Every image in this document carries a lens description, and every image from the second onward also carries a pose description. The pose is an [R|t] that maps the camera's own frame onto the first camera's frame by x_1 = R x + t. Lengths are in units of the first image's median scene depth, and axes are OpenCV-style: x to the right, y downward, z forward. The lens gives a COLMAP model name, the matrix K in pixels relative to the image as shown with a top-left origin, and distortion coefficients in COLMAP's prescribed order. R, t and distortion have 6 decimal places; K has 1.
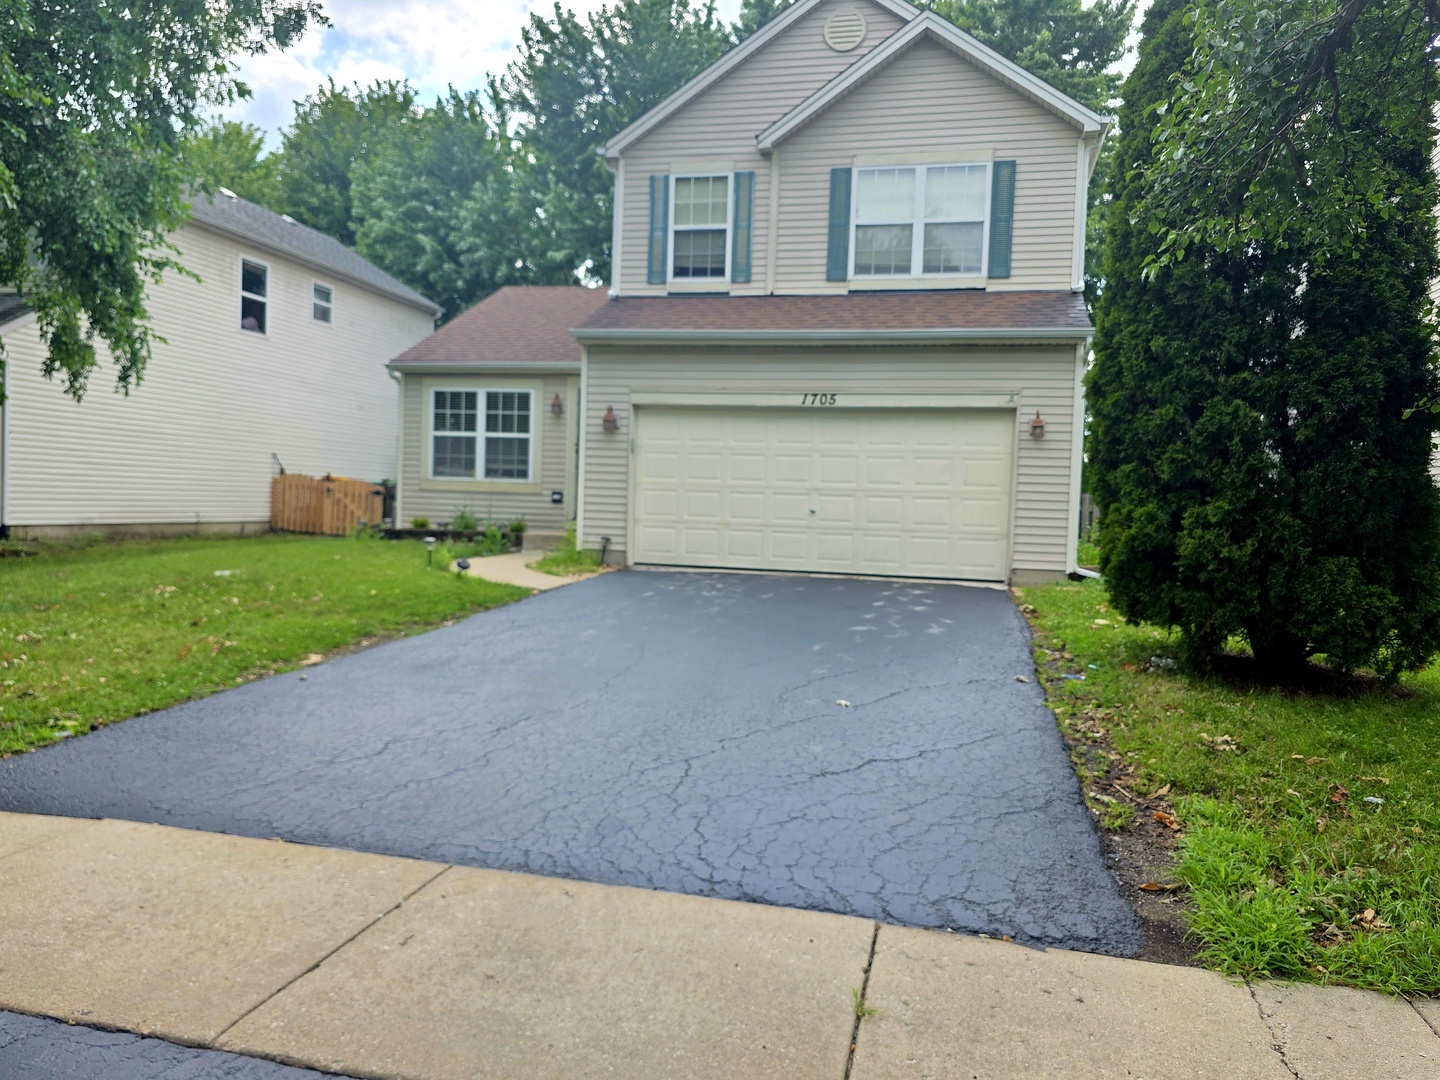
lens RADIAL K [[1030.3, 0, 724.0], [0, 1030.3, 537.5], [0, 0, 1]] dist [0.084545, -0.001961]
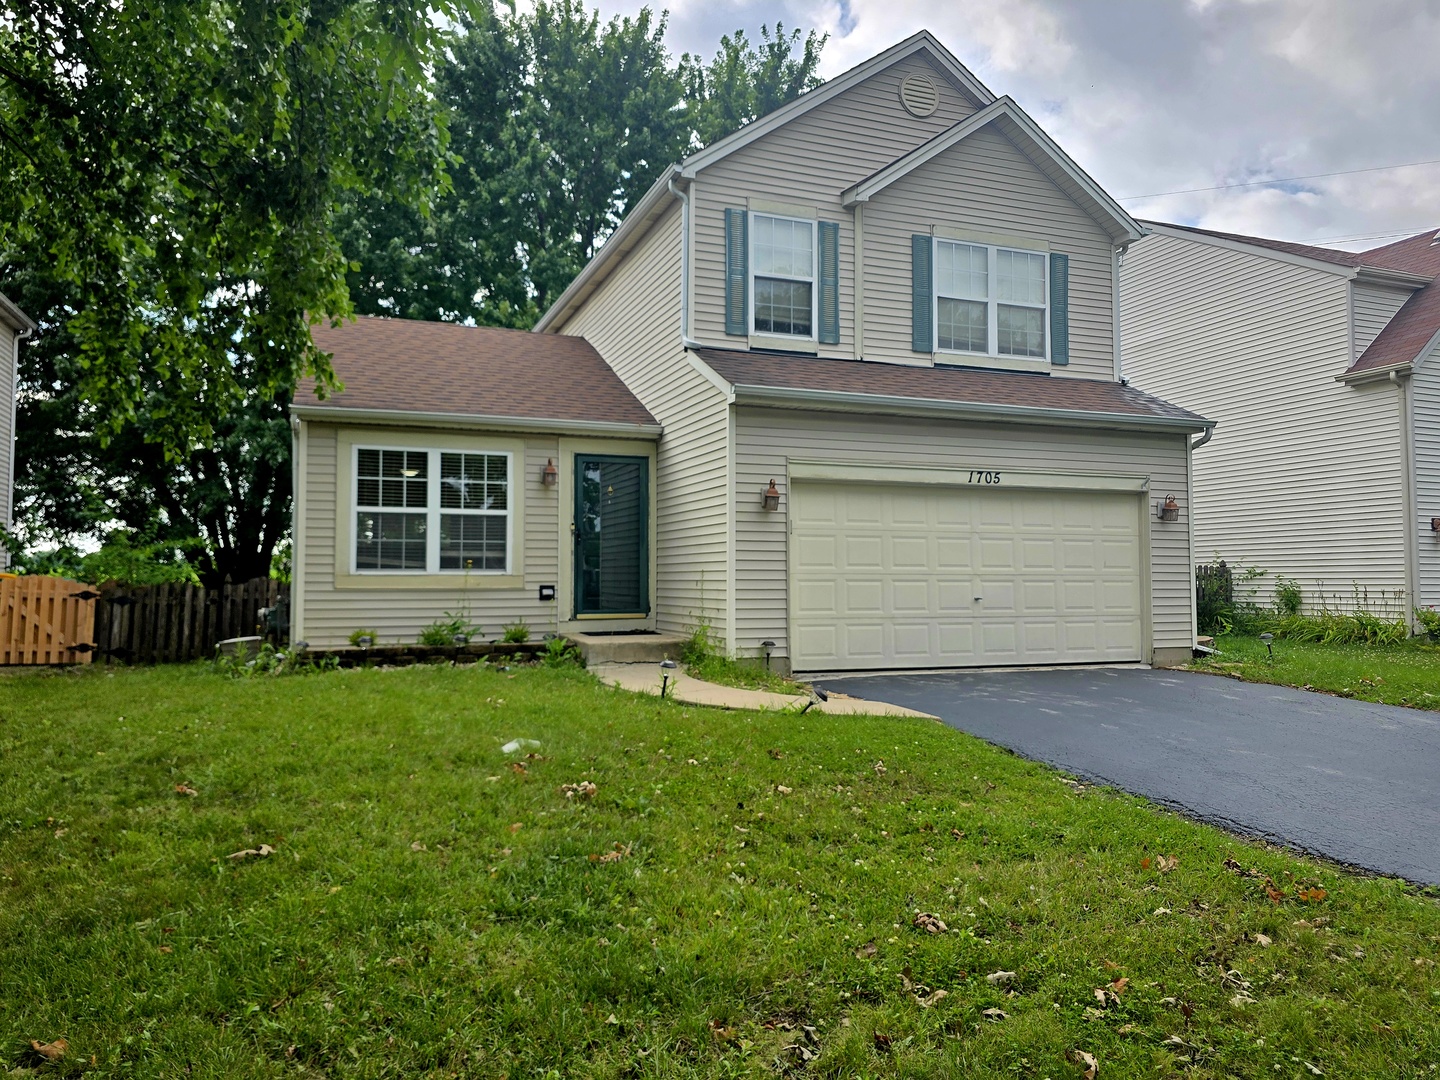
lens RADIAL K [[1030.3, 0, 720.9], [0, 1030.3, 543.0], [0, 0, 1]] dist [0.084545, -0.001961]
pose [[0.825015, -0.010742, 0.565008, -0.568895], [0.046362, 0.997736, -0.048728, -0.037406], [-0.563205, 0.066396, 0.823645, 0.336668]]
